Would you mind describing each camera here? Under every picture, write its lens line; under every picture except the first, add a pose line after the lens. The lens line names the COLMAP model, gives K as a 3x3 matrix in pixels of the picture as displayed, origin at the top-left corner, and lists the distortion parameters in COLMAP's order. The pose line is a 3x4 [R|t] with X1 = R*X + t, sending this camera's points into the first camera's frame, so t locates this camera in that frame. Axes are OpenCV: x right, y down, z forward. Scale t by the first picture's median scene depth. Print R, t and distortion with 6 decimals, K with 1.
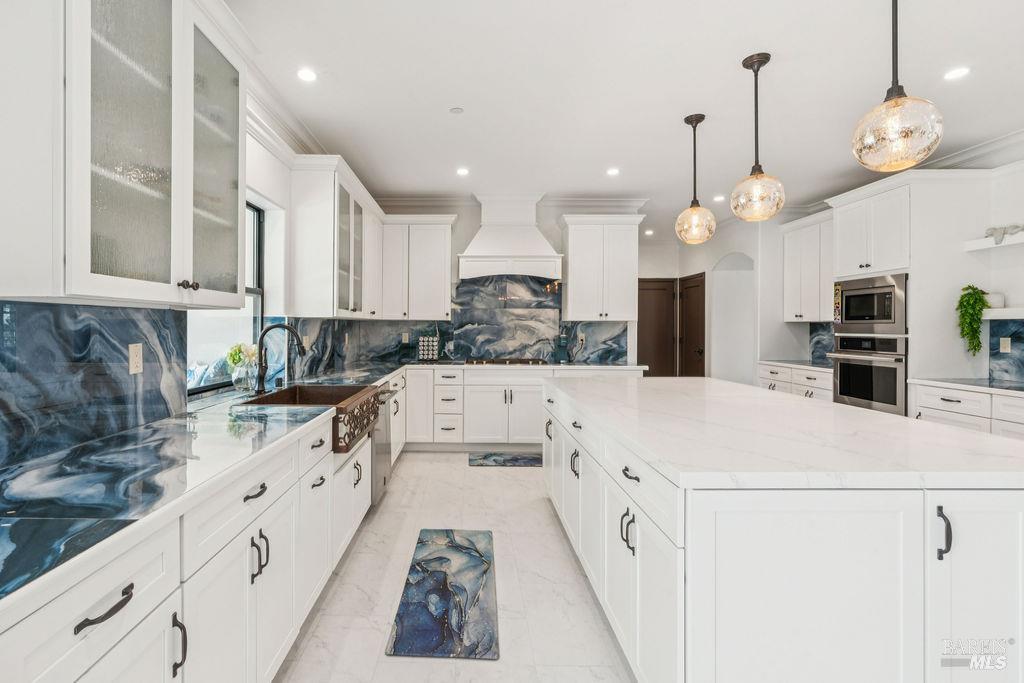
lens RADIAL K [[493.4, 0, 491.8], [0, 493.4, 329.2], [0, 0, 1]] dist [-0.004483, -0.000507]
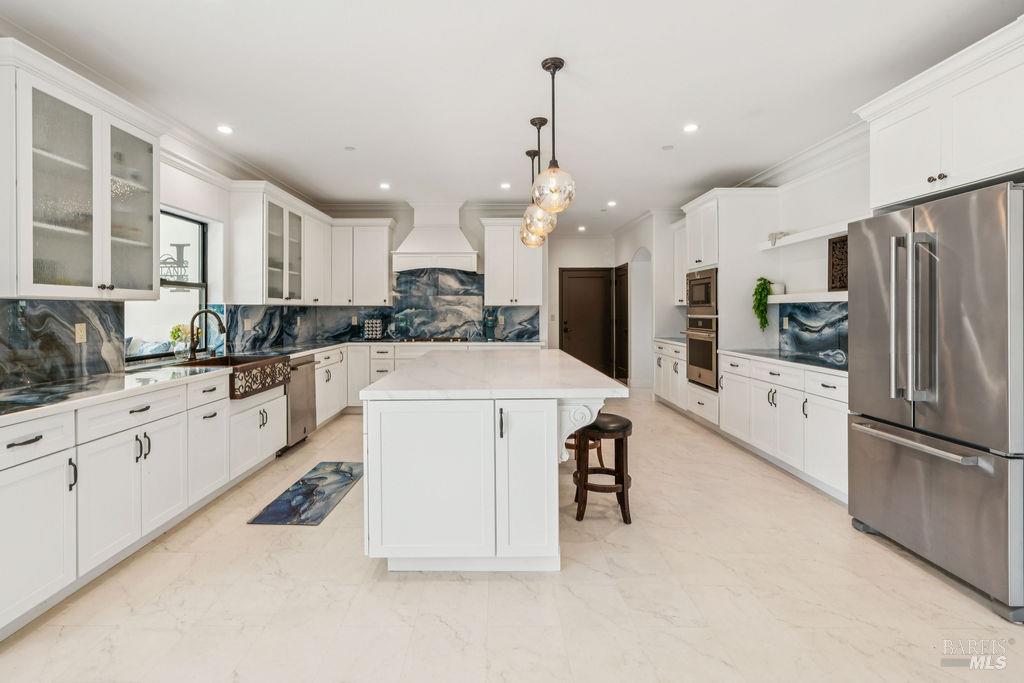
lens RADIAL K [[493.4, 0, 531.7], [0, 493.4, 314.6], [0, 0, 1]] dist [-0.004483, -0.000507]
pose [[0.999917, -0.005349, 0.011738, 0.356686], [0.005310, 0.999980, 0.003313, 0.001824], [-0.011756, -0.003251, 0.999926, -0.297436]]
